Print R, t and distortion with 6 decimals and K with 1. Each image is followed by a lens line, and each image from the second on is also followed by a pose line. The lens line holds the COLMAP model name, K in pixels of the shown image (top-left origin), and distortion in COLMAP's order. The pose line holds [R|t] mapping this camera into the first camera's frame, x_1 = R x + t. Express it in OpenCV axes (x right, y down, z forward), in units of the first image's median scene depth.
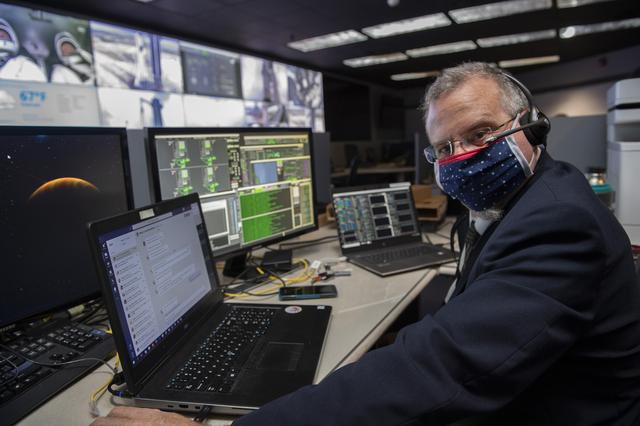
lens RADIAL K [[430.6, 0, 321.8], [0, 430.6, 209.1], [0, 0, 1]] dist [-0.053748, 0.001967]
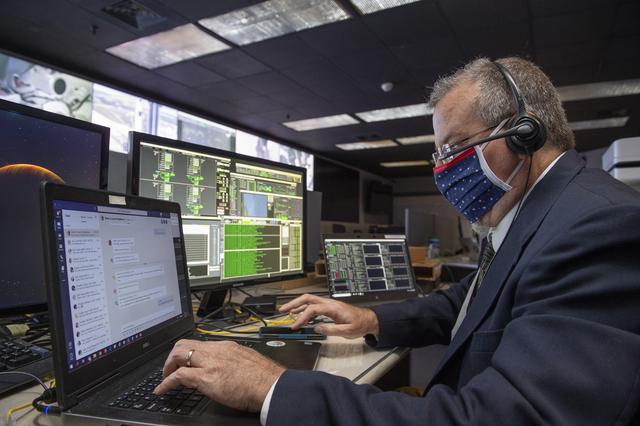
lens RADIAL K [[430.6, 0, 321.8], [0, 430.6, 209.1], [0, 0, 1]] dist [-0.053748, 0.001967]
pose [[0.997765, 0.060887, 0.027546, -0.011078], [-0.054069, 0.977747, -0.202699, 0.101752], [-0.039275, 0.200756, 0.978854, 0.080992]]
